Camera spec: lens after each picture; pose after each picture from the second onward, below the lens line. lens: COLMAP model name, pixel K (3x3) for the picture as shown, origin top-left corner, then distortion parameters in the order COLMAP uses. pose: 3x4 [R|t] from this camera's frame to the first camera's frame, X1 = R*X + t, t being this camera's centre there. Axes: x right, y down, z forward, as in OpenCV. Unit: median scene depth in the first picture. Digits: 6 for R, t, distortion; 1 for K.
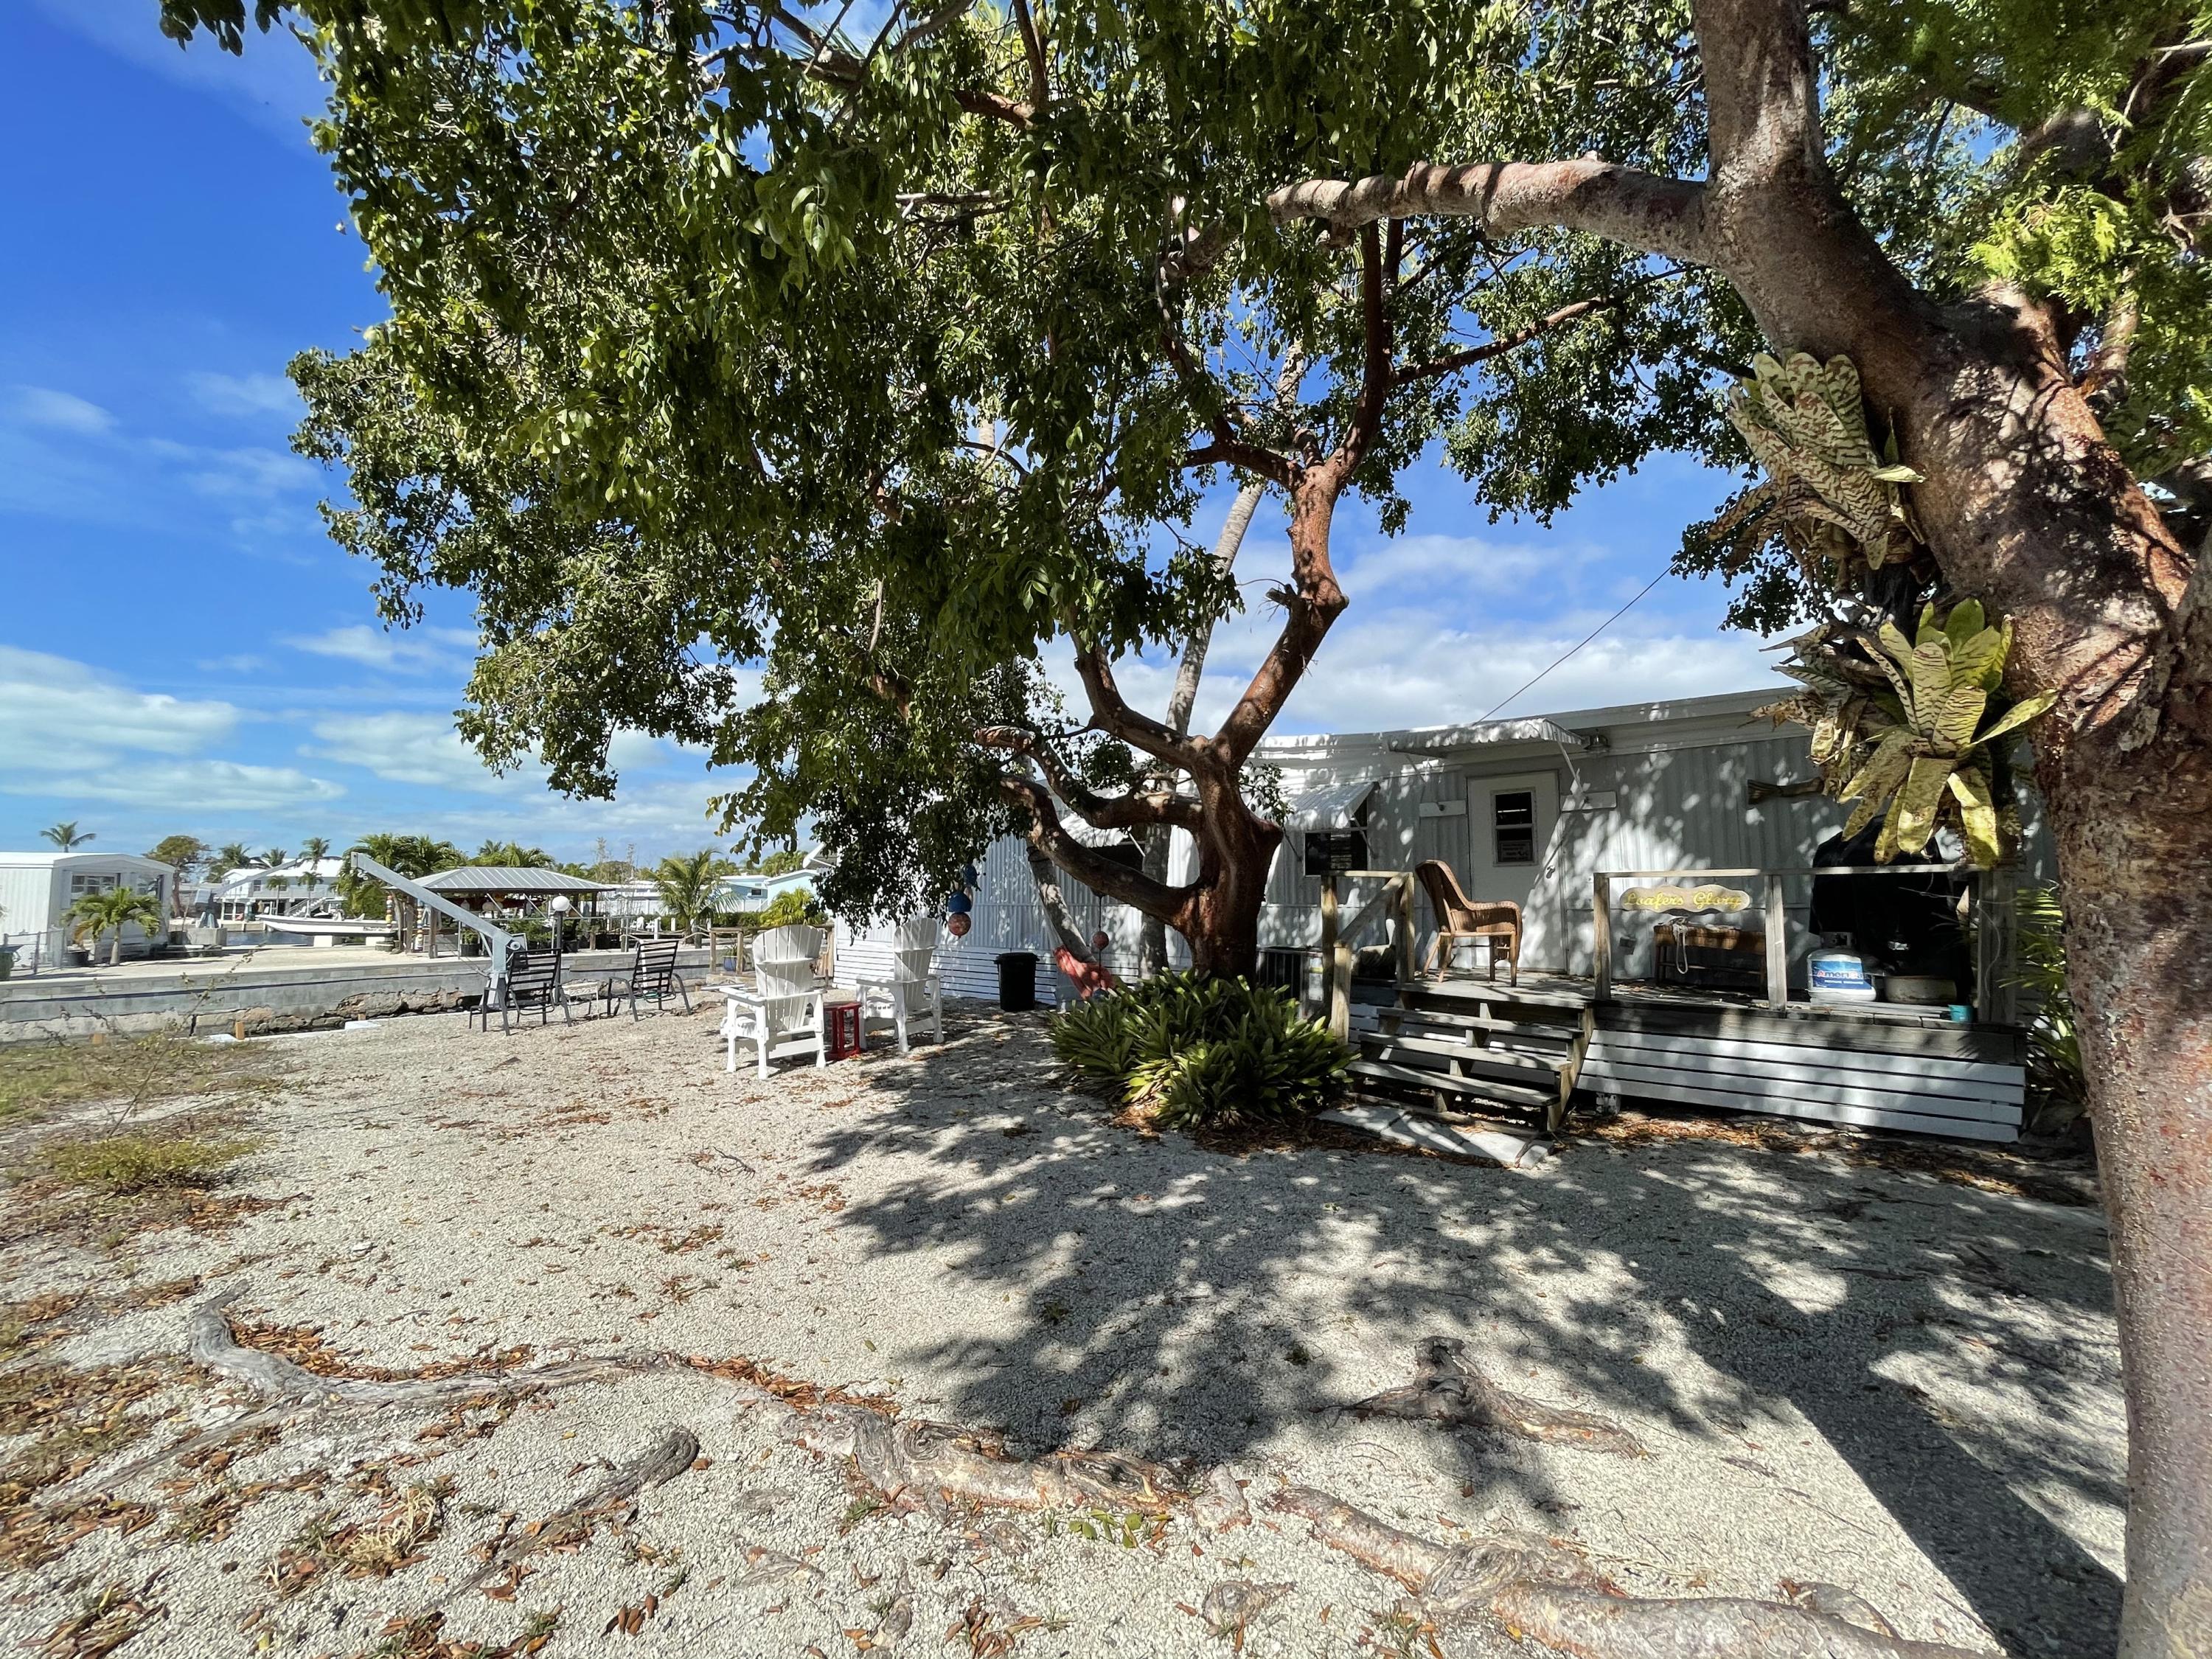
lens RADIAL K [[882.1, 0, 1102.3], [0, 882.1, 825.4], [0, 0, 1]] dist [-0.009033, 0.002915]
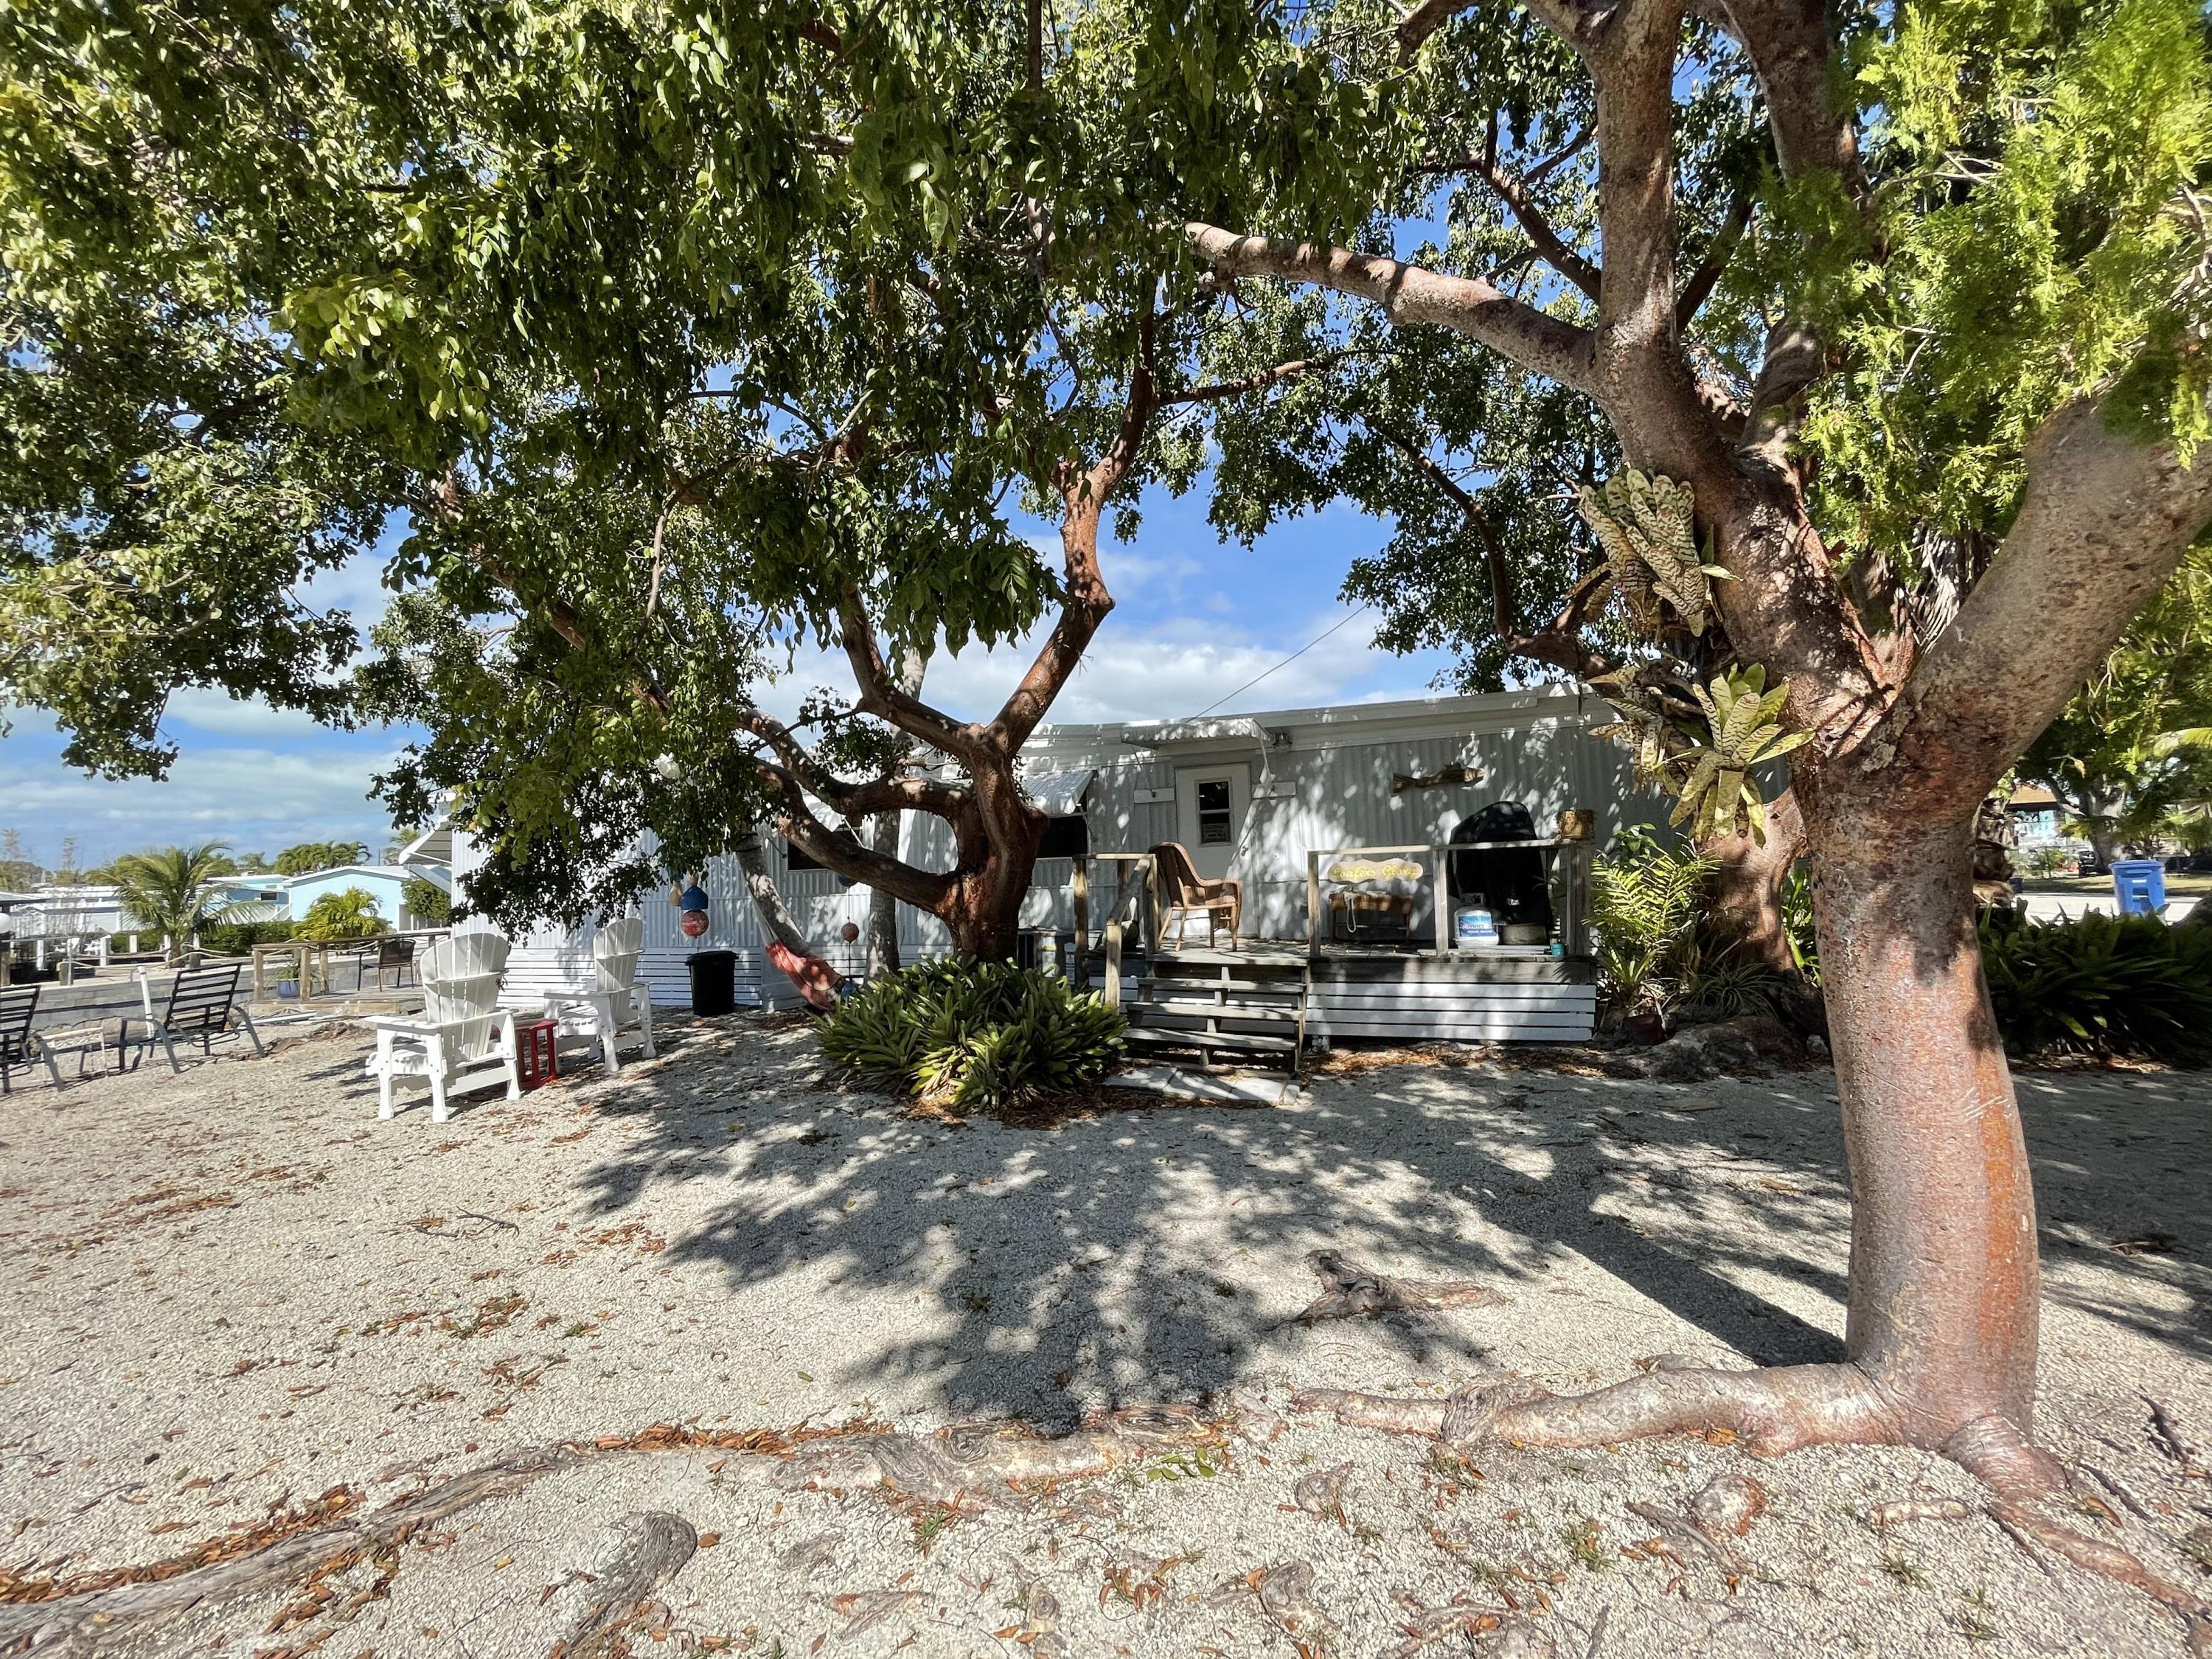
lens RADIAL K [[882.1, 0, 1095.5], [0, 882.1, 824.8], [0, 0, 1]] dist [-0.009033, 0.002915]
pose [[0.925232, -0.010051, 0.379268, -0.168210], [0.003019, 0.999812, 0.019130, -0.005472], [-0.379390, -0.016555, 0.925089, 0.015591]]
